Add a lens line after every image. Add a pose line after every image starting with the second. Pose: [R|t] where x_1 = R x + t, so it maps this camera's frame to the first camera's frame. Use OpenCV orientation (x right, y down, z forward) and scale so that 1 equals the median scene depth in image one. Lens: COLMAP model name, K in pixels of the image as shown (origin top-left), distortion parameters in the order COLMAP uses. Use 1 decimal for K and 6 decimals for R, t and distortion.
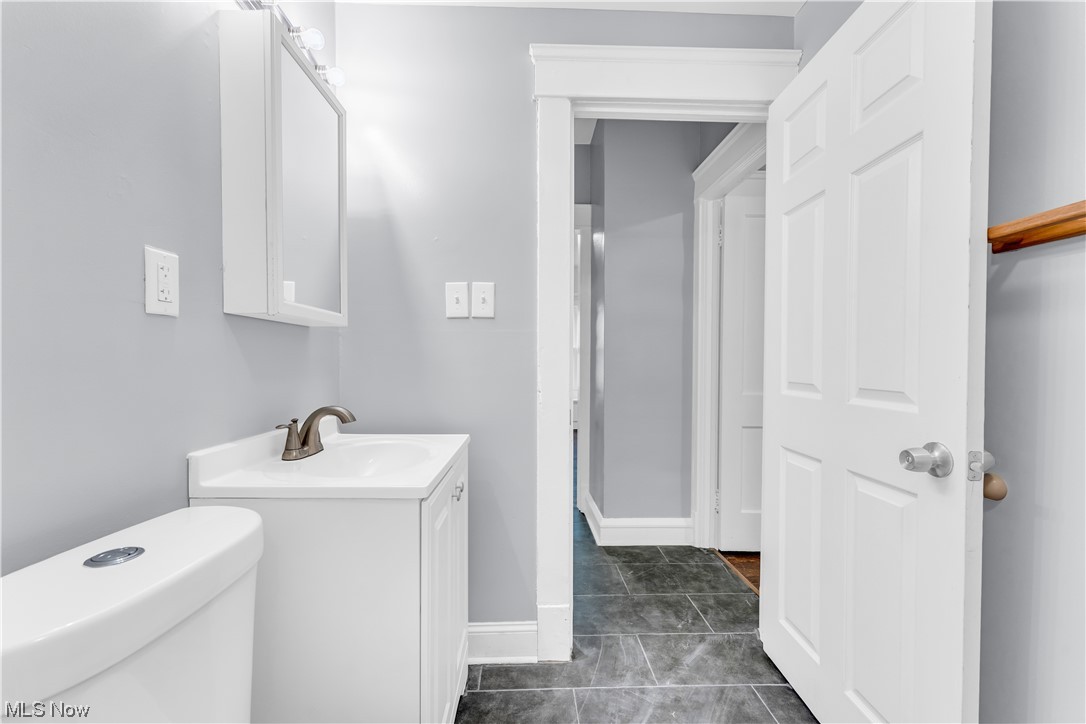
lens RADIAL K [[439.9, 0, 536.1], [0, 439.9, 371.8], [0, 0, 1]] dist [0.000180, -0.000133]
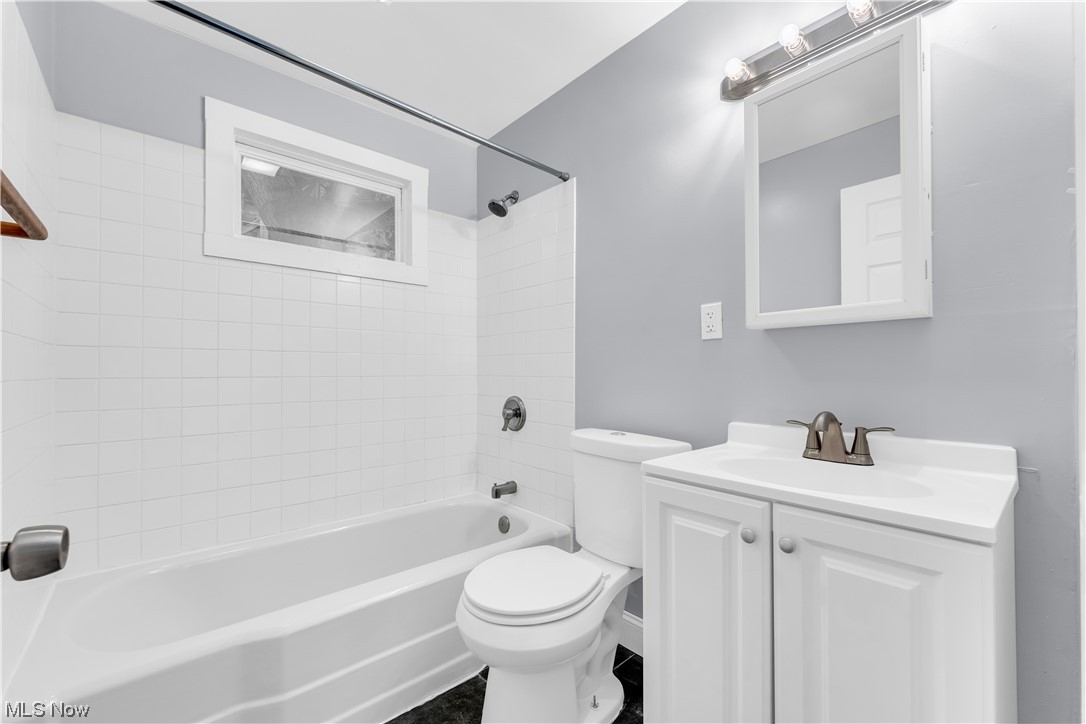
lens RADIAL K [[439.9, 0, 536.1], [0, 439.9, 371.8], [0, 0, 1]] dist [0.000180, -0.000133]
pose [[-0.765131, -0.001981, -0.643872, 0.610233], [-0.012337, 0.999857, 0.011584, -0.004293], [0.643757, 0.016807, -0.765045, 1.340773]]
